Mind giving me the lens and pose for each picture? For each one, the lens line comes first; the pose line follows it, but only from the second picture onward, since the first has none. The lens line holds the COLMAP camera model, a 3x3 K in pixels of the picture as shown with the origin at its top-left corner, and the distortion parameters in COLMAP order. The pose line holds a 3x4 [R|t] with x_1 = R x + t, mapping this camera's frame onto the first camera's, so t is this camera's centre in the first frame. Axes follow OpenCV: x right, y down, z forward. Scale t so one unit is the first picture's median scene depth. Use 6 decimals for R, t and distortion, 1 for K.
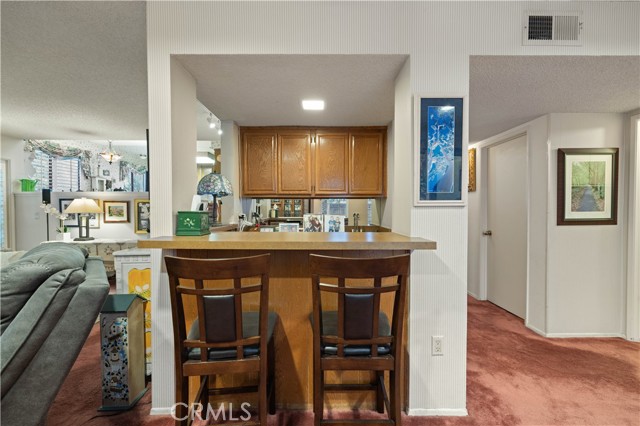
lens RADIAL K [[267.9, 0, 320.8], [0, 267.9, 213.4], [0, 0, 1]] dist [0.001793, 0.000570]
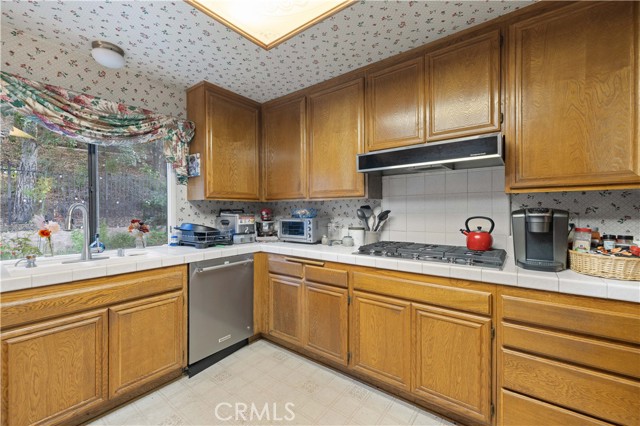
lens RADIAL K [[267.9, 0, 316.4], [0, 267.9, 212.0], [0, 0, 1]] dist [0.001793, 0.000570]
pose [[0.782007, -0.001638, -0.623268, -0.462156], [-0.003412, 0.999970, -0.006910, -0.097086], [0.623261, 0.007530, 0.781978, 1.091556]]
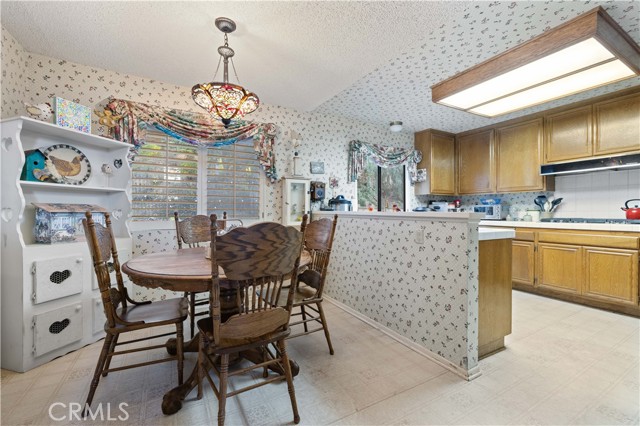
lens RADIAL K [[267.9, 0, 317.3], [0, 267.9, 213.3], [0, 0, 1]] dist [0.001793, 0.000570]
pose [[0.477299, 0.002724, -0.878737, -0.375026], [-0.012301, 0.999918, -0.003581, -0.067677], [0.878655, 0.012518, 0.477293, 0.772910]]
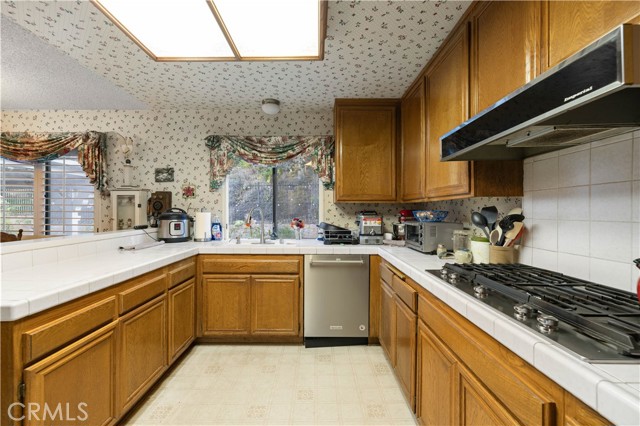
lens RADIAL K [[267.9, 0, 318.6], [0, 267.9, 212.7], [0, 0, 1]] dist [0.001793, 0.000570]
pose [[-0.011264, 0.004861, -0.999925, -0.399702], [-0.018006, 0.999825, 0.005064, -0.101078], [0.999774, 0.018062, -0.011174, 1.239223]]
